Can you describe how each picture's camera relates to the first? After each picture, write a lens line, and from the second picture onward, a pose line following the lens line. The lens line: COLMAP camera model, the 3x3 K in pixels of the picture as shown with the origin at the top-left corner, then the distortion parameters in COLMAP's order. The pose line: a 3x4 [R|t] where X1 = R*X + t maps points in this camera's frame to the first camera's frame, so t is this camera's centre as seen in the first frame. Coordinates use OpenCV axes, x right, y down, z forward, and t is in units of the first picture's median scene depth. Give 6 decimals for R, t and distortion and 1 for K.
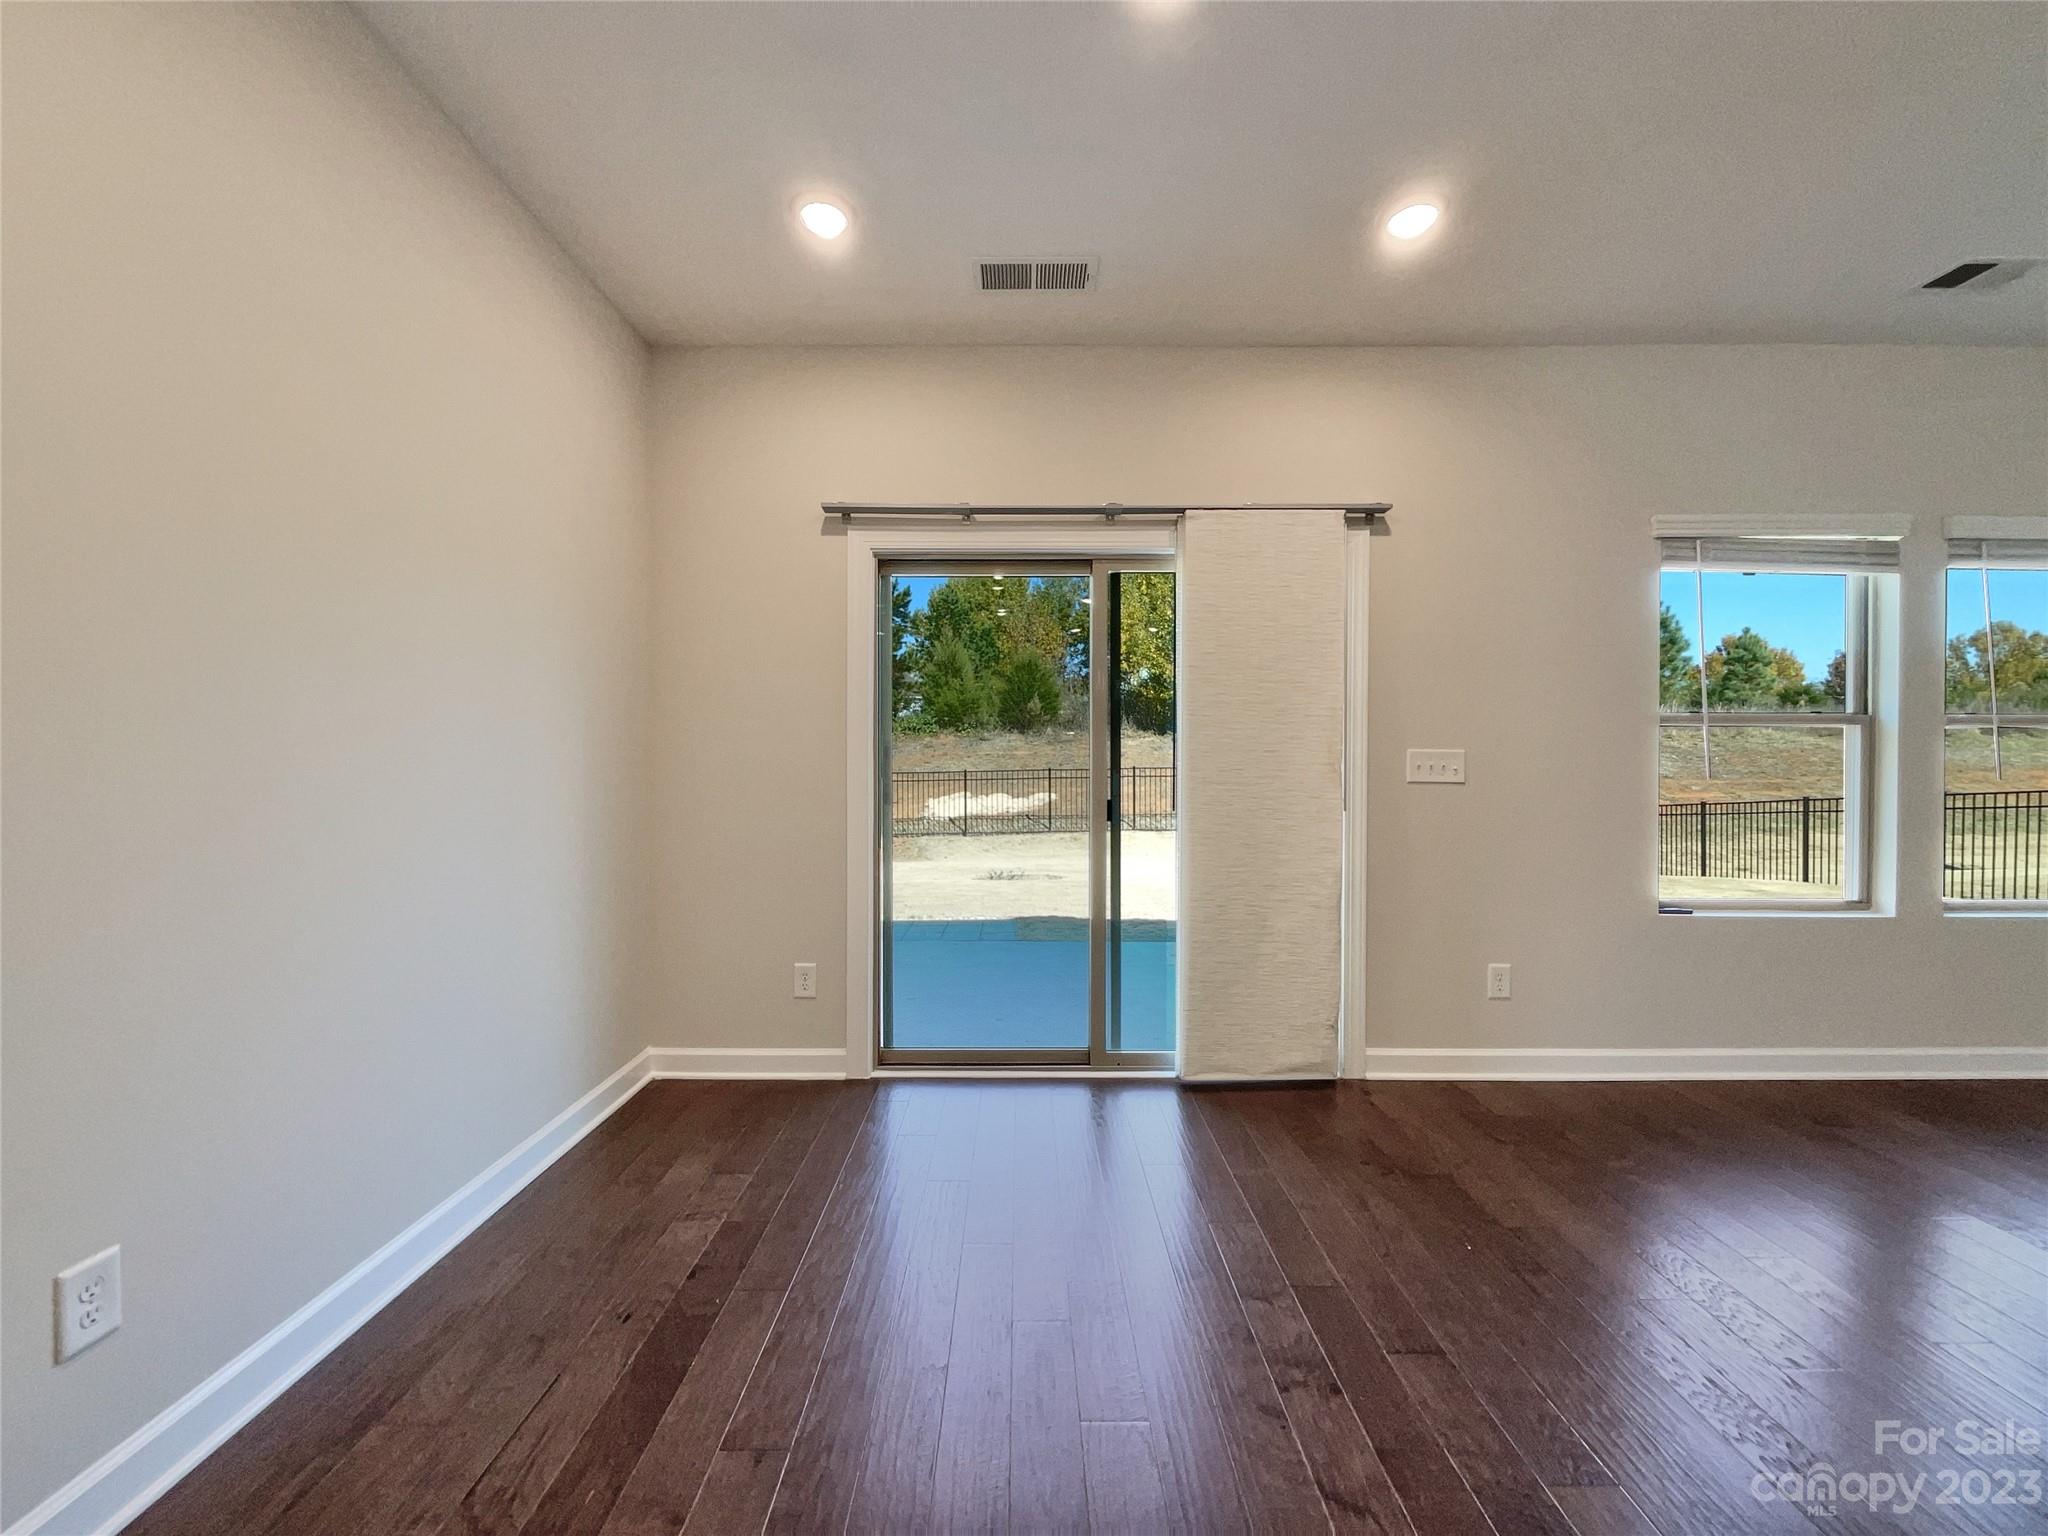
lens RADIAL K [[808.7, 0, 1024.0], [0, 808.7, 768.0], [0, 0, 1]] dist [0.001790, 0.000214]
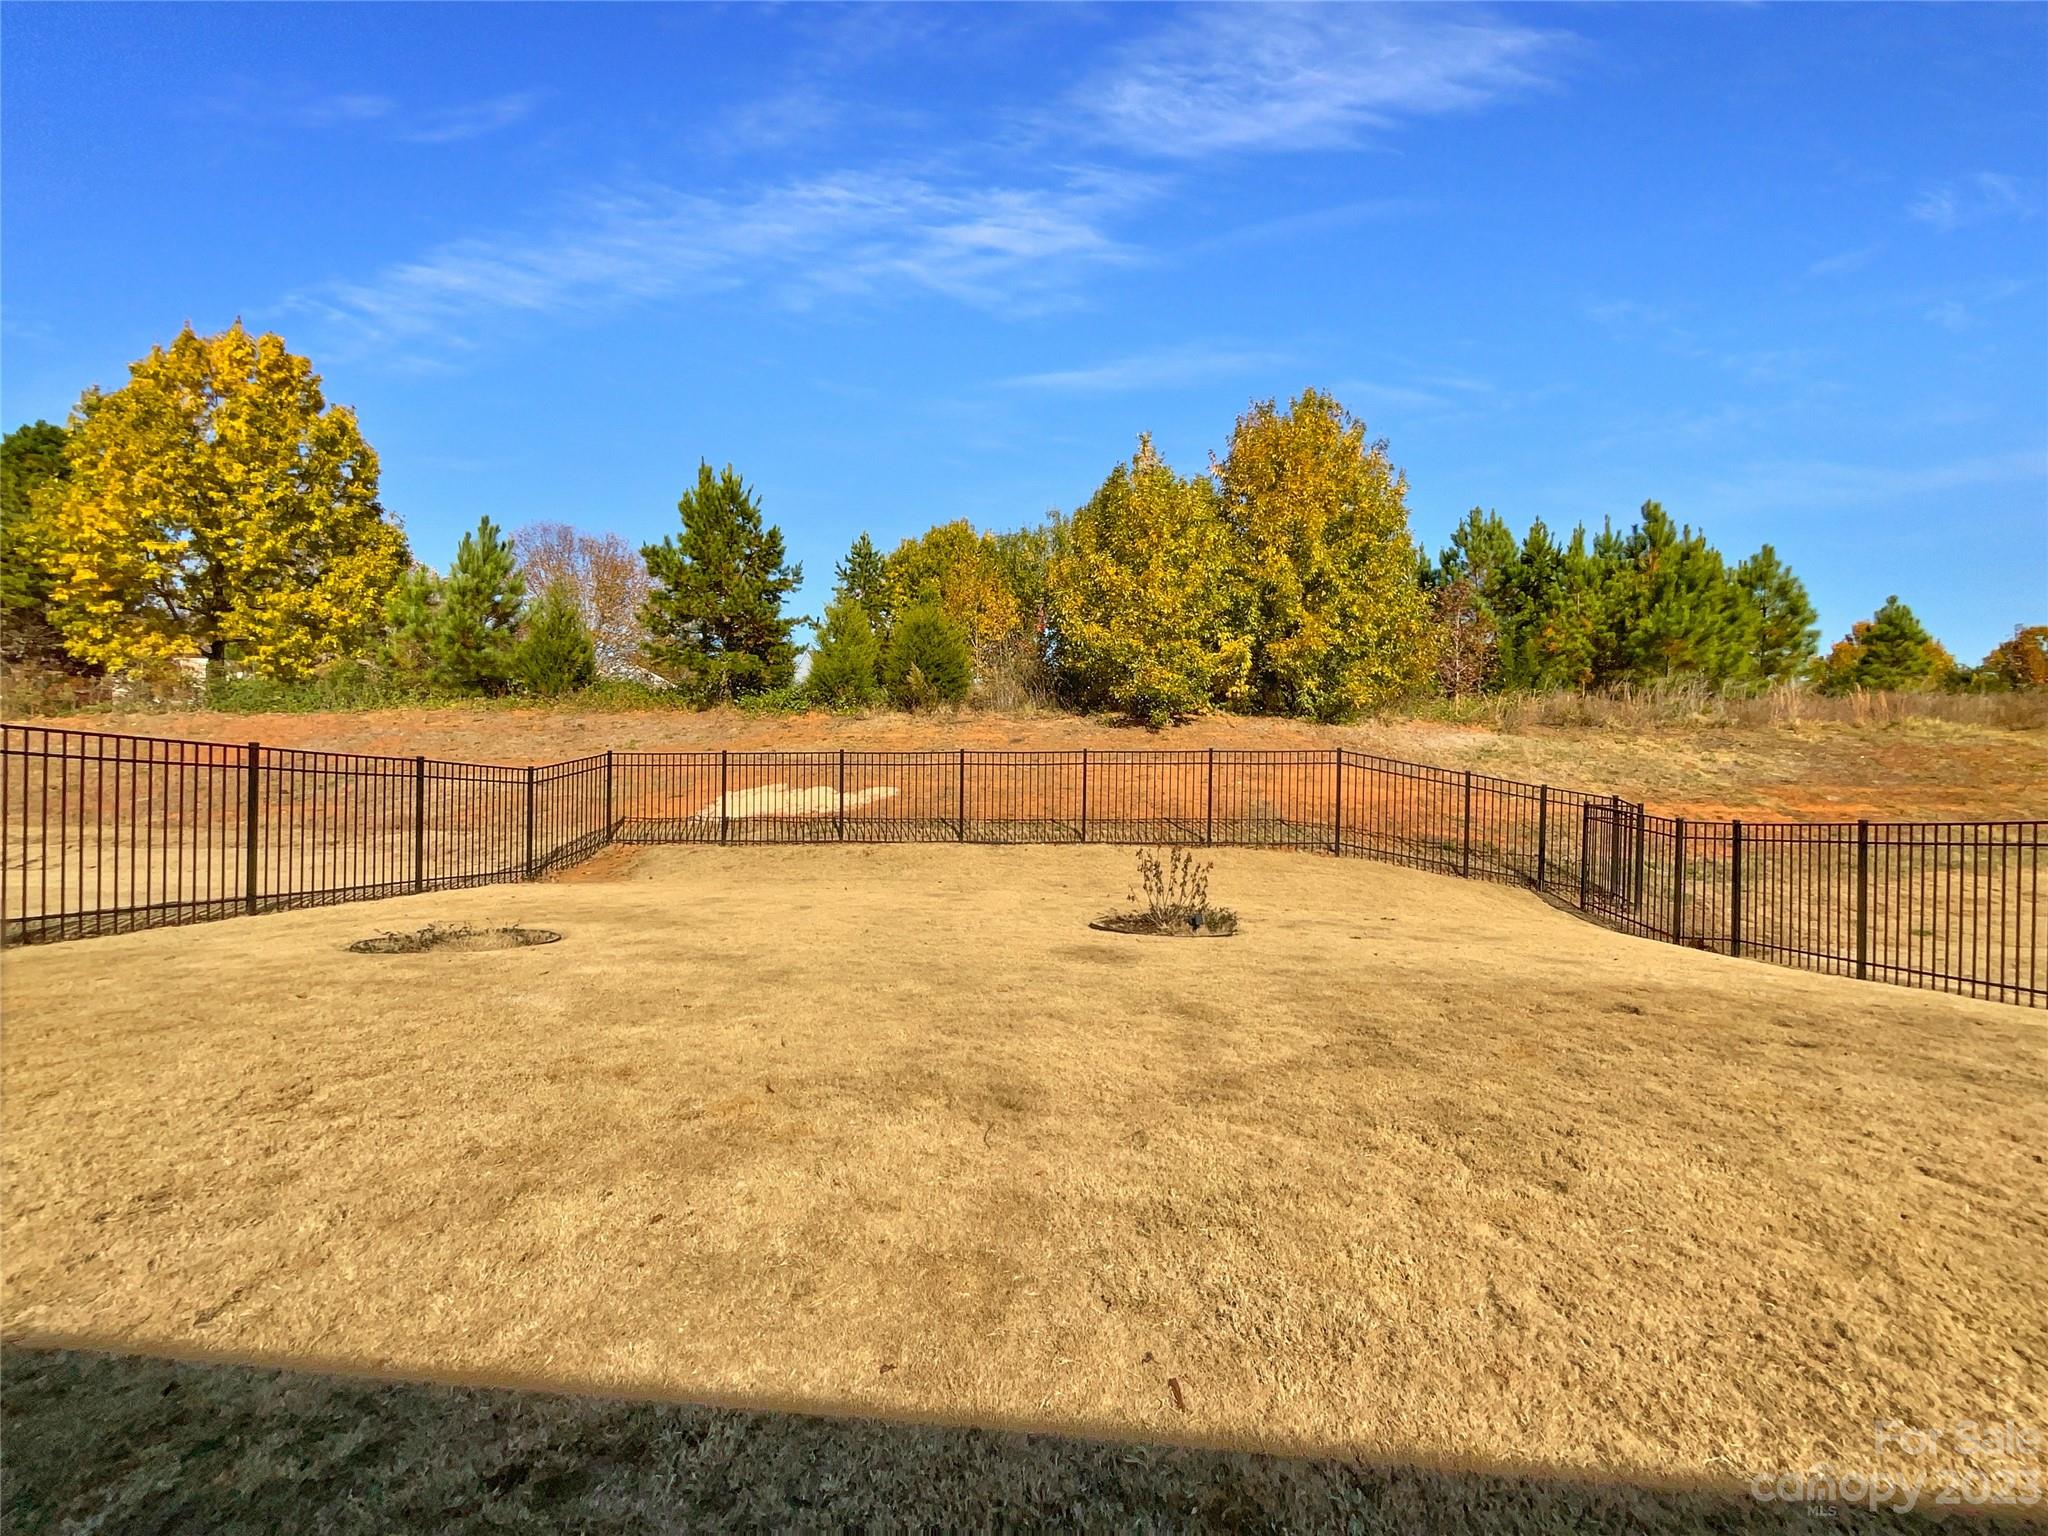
lens RADIAL K [[824.5, 0, 1016.5], [0, 824.5, 765.1], [0, 0, 1]] dist [0.001736, -0.006481]
pose [[0.996857, 0.016786, -0.077421, 0.151945], [-0.017063, 0.999850, -0.002916, 0.007941], [0.077360, 0.004228, 0.996994, 0.197954]]
